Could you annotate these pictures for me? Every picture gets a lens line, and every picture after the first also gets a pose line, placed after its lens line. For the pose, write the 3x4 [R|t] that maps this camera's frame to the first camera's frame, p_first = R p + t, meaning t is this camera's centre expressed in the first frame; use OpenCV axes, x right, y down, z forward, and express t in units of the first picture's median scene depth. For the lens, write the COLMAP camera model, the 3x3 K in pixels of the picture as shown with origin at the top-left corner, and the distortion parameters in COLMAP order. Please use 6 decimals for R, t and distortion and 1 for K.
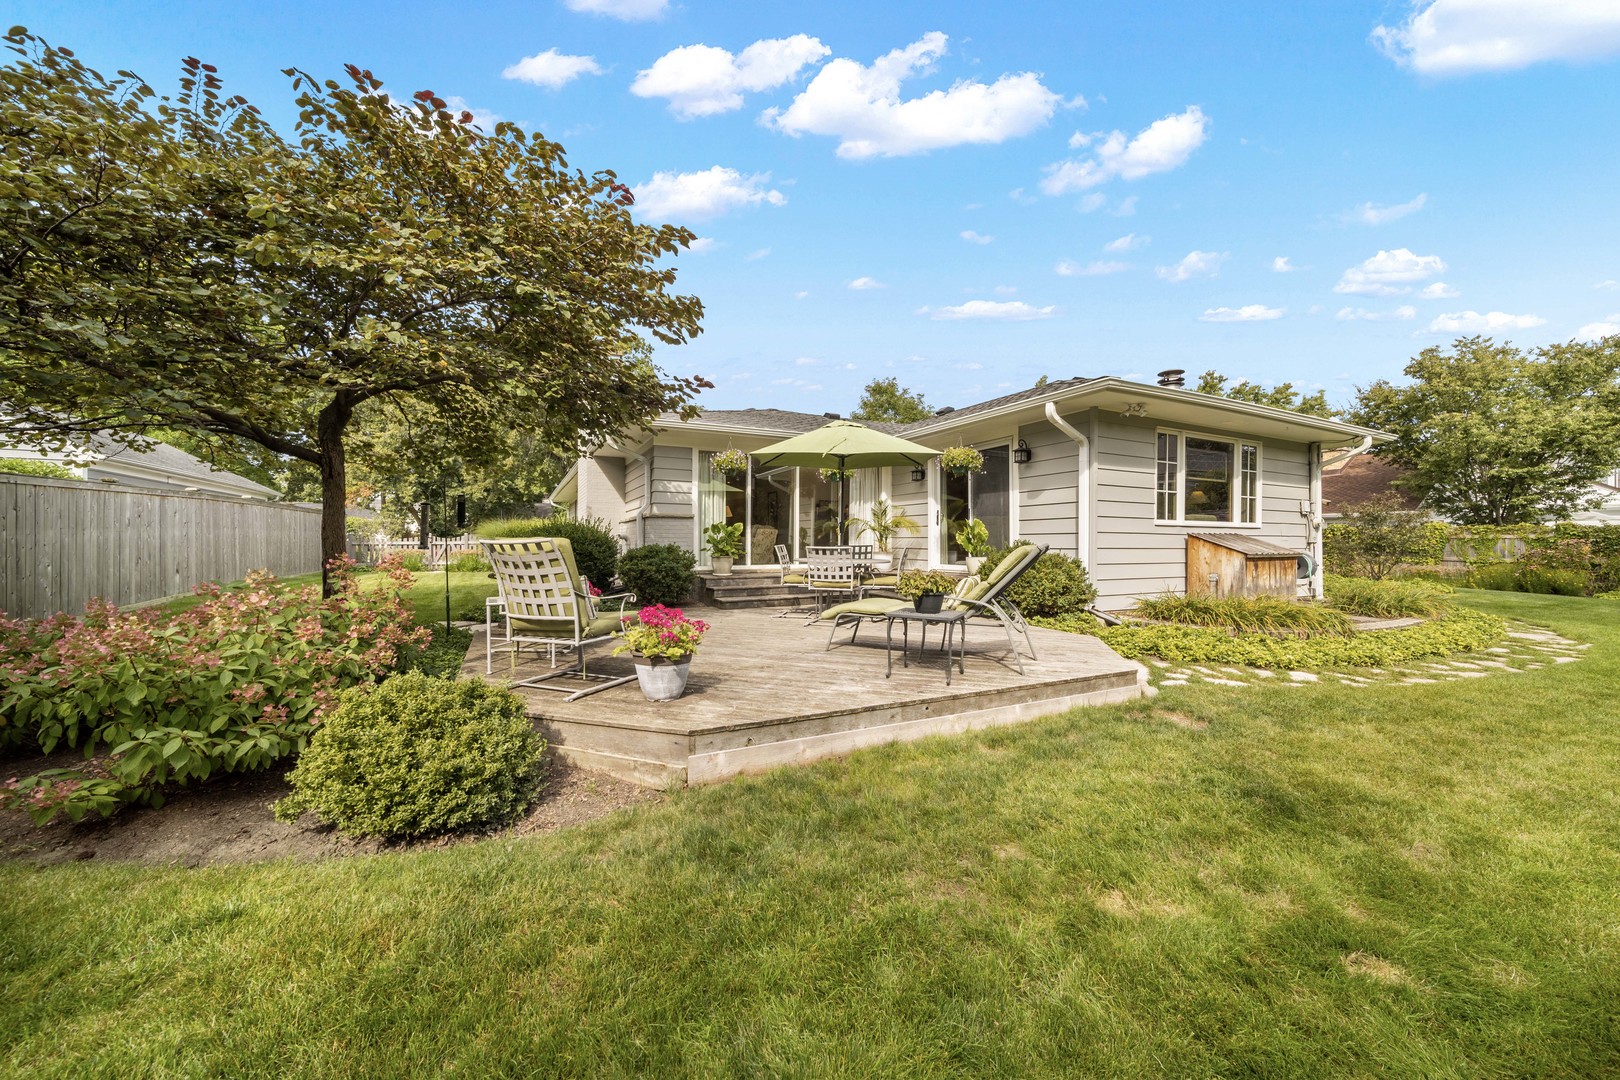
lens RADIAL K [[567.3, 0, 795.7], [0, 567.3, 534.0], [0, 0, 1]] dist [-0.000276, -0.001743]
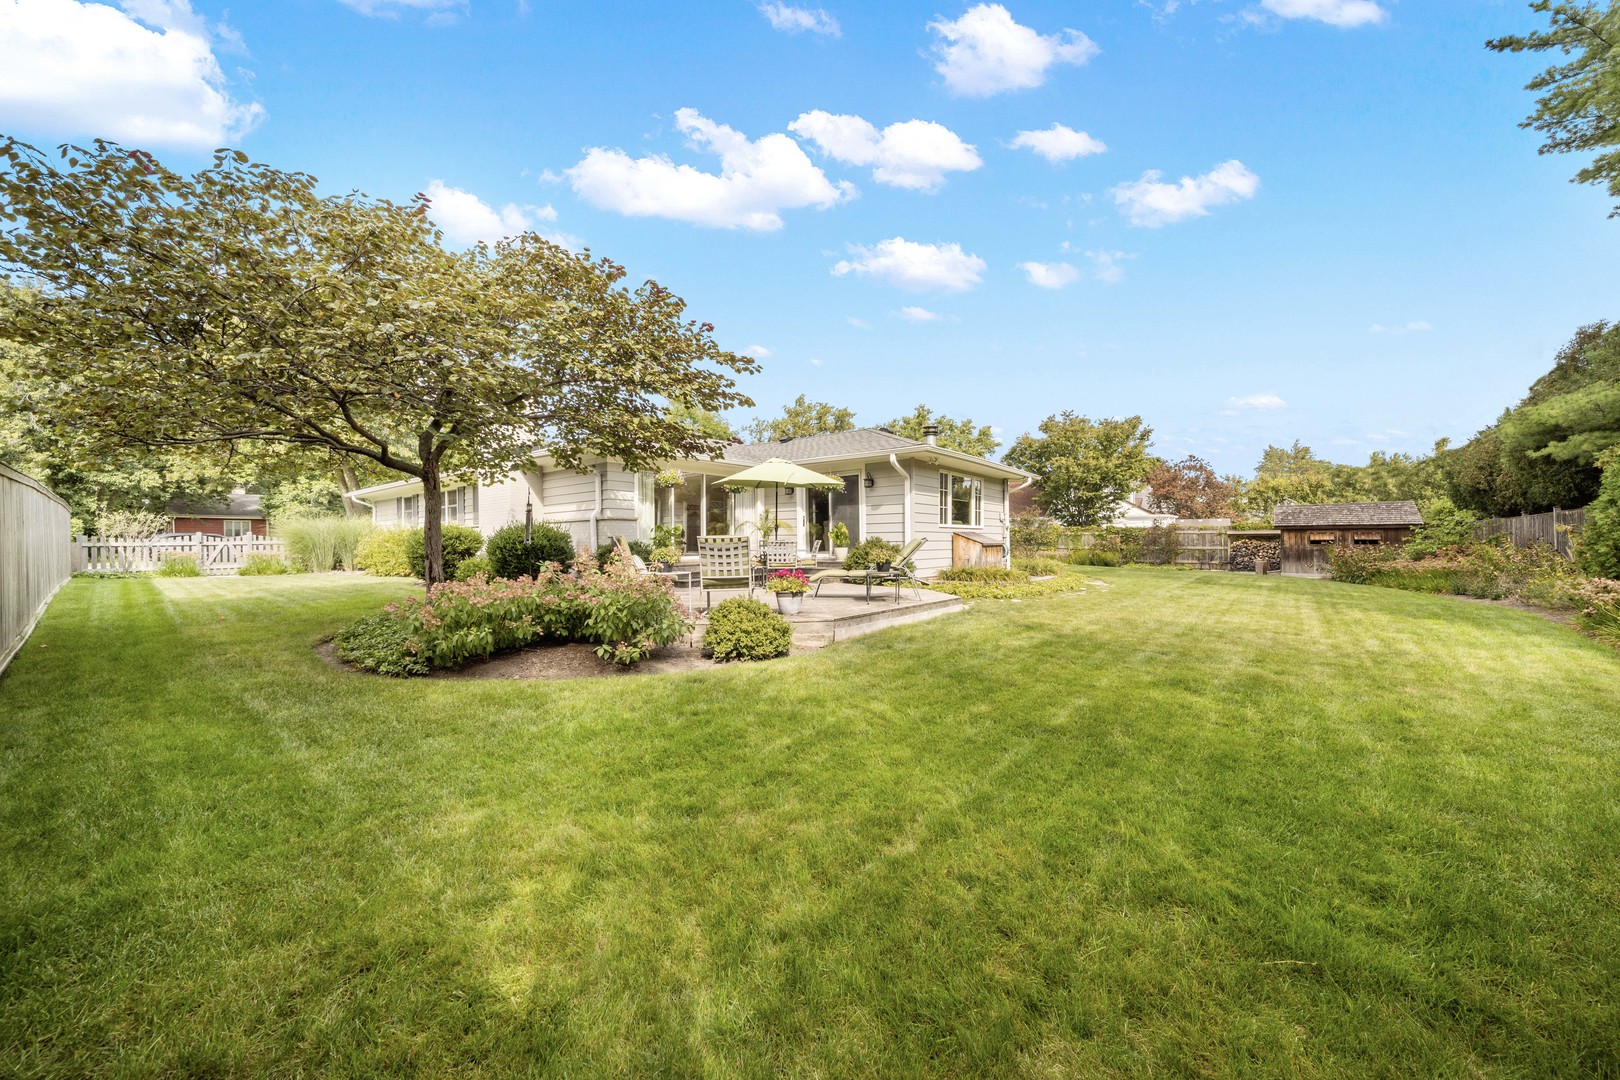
lens RADIAL K [[582.8, 0, 789.1], [0, 582.8, 522.1], [0, 0, 1]] dist [-0.001551, -0.002069]
pose [[0.910122, 0.005643, 0.414303, -0.411528], [0.001633, 0.999851, -0.017204, -0.001055], [-0.414338, 0.016334, 0.909976, -0.332301]]
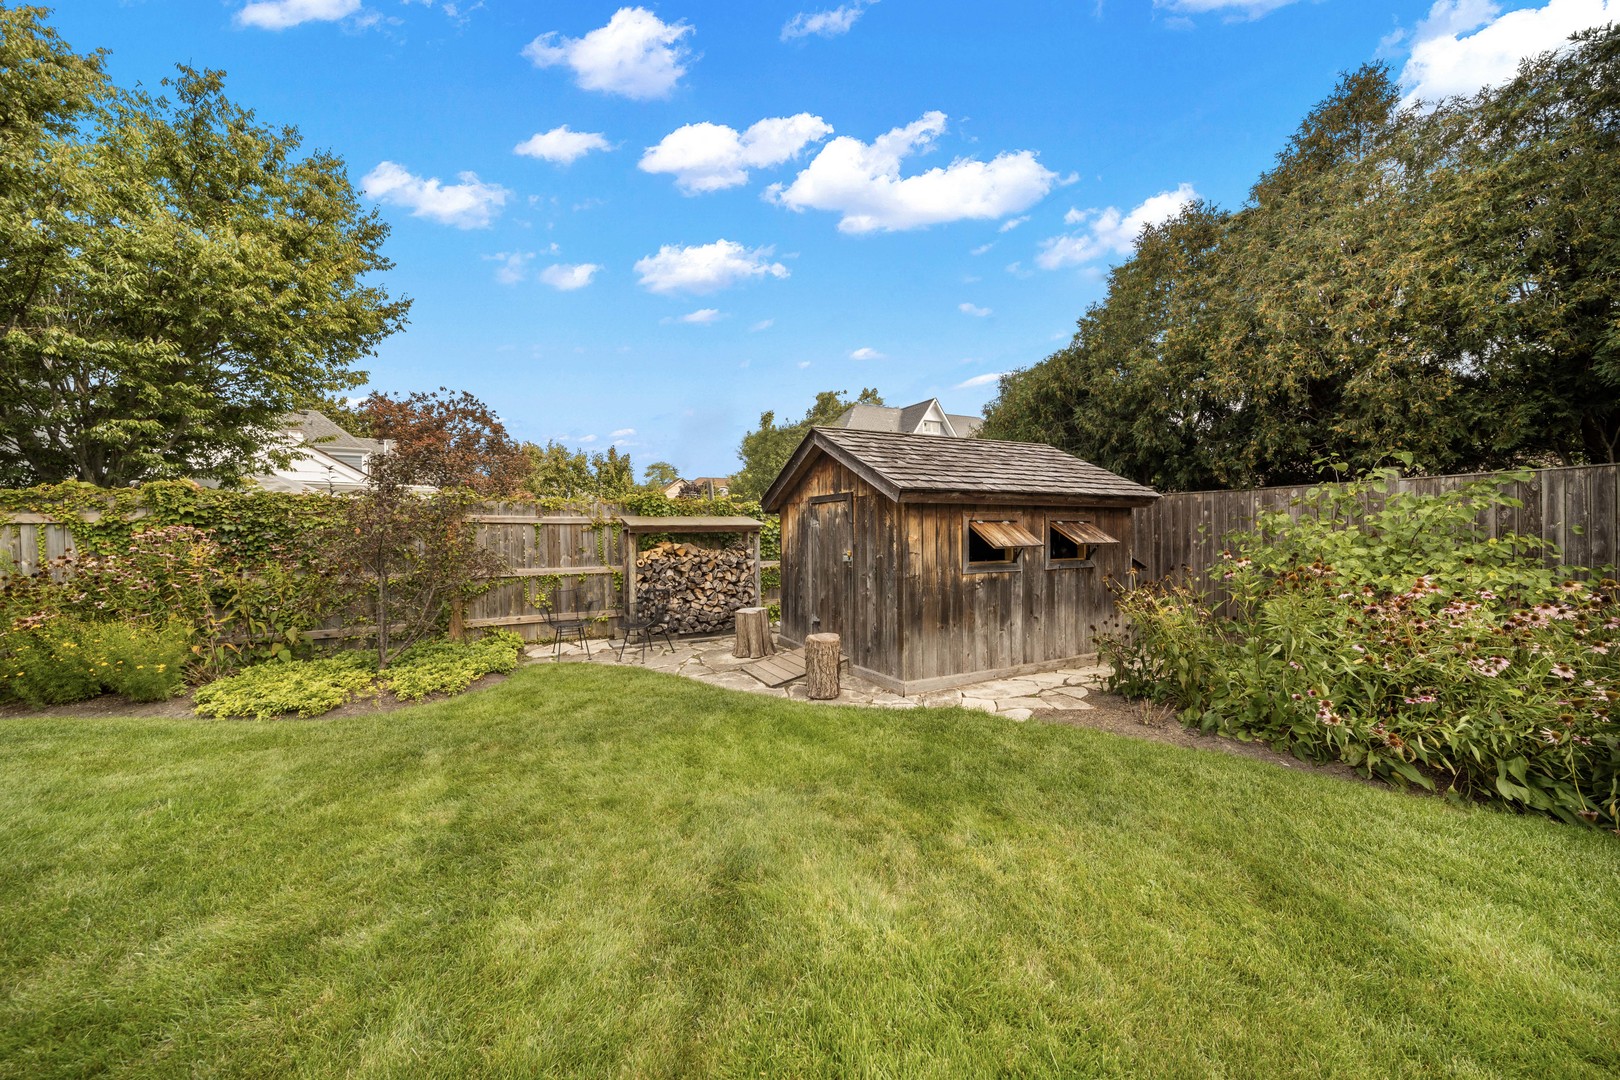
lens RADIAL K [[582.8, 0, 789.1], [0, 582.8, 522.1], [0, 0, 1]] dist [-0.001551, -0.002069]
pose [[0.000528, 0.017293, 0.999850, 1.487181], [-0.003044, 0.999846, -0.017291, 0.017311], [-0.999995, -0.003035, 0.000581, 0.895283]]
